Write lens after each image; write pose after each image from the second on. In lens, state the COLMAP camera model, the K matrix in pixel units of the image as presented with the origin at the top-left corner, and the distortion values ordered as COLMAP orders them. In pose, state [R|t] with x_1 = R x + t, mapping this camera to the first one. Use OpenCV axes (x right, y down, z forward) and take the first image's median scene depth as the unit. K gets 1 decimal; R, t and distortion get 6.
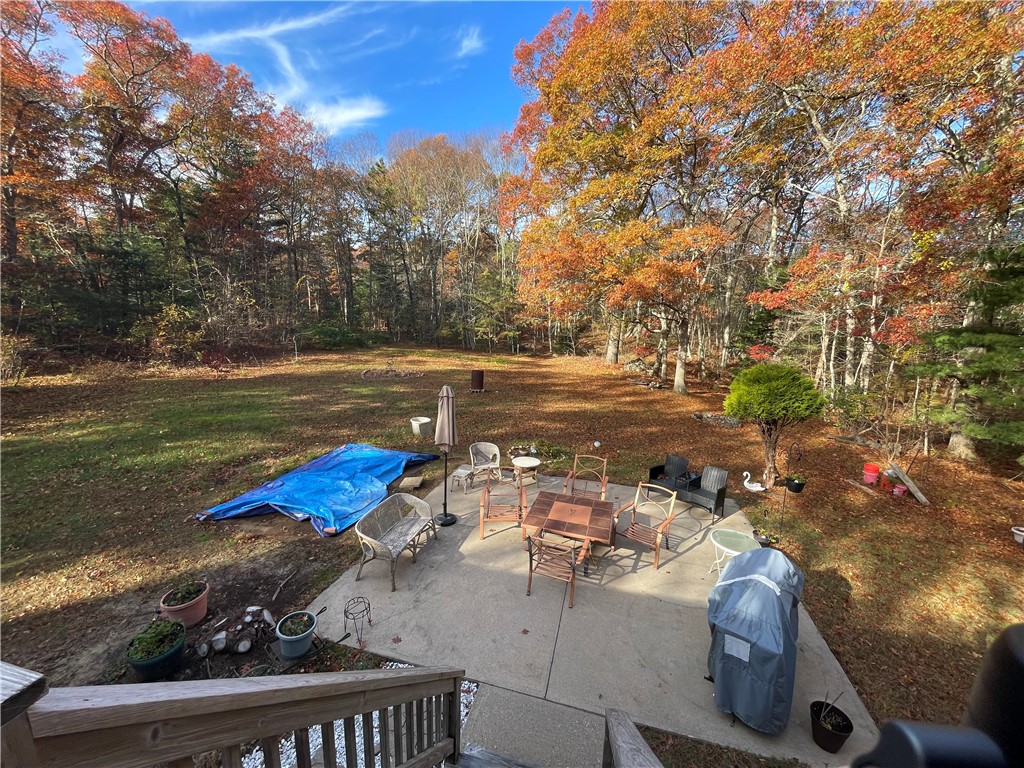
lens RADIAL K [[413.7, 0, 511.8], [0, 413.7, 383.9], [0, 0, 1]] dist [-0.004130, -0.000020]
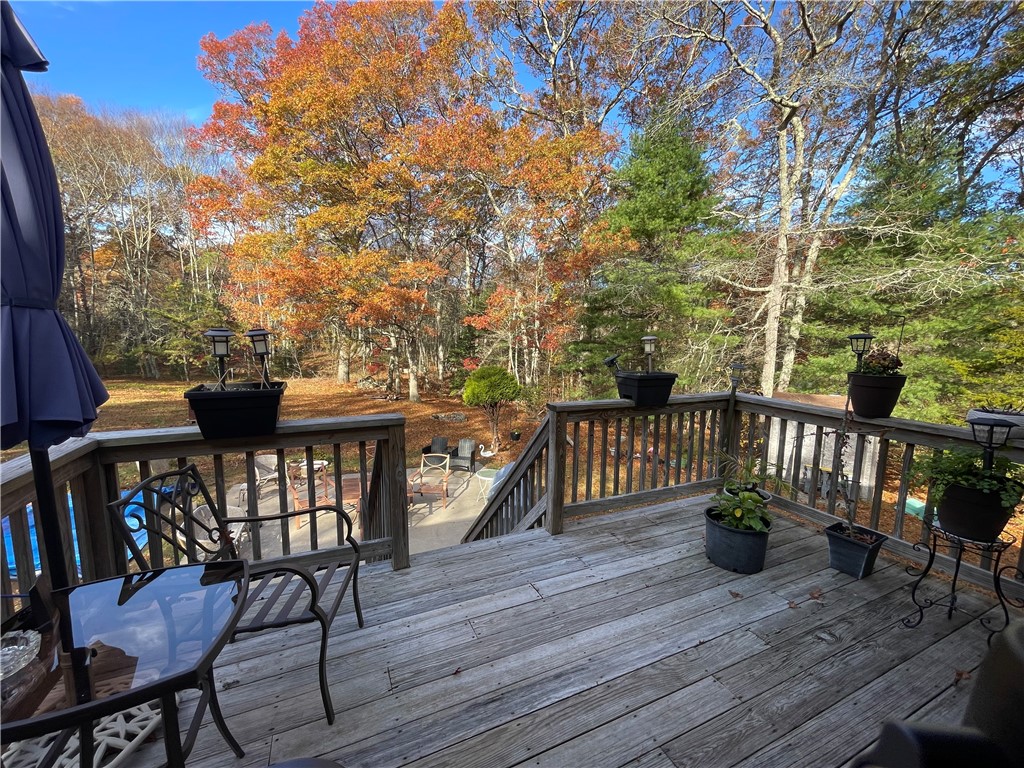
lens RADIAL K [[413.7, 0, 513.7], [0, 413.7, 383.6], [0, 0, 1]] dist [-0.004130, -0.000020]
pose [[0.785919, -0.071207, 0.614216, -0.100959], [0.102929, 0.994553, -0.016402, 0.024434], [-0.609703, 0.076111, 0.788968, -0.096161]]
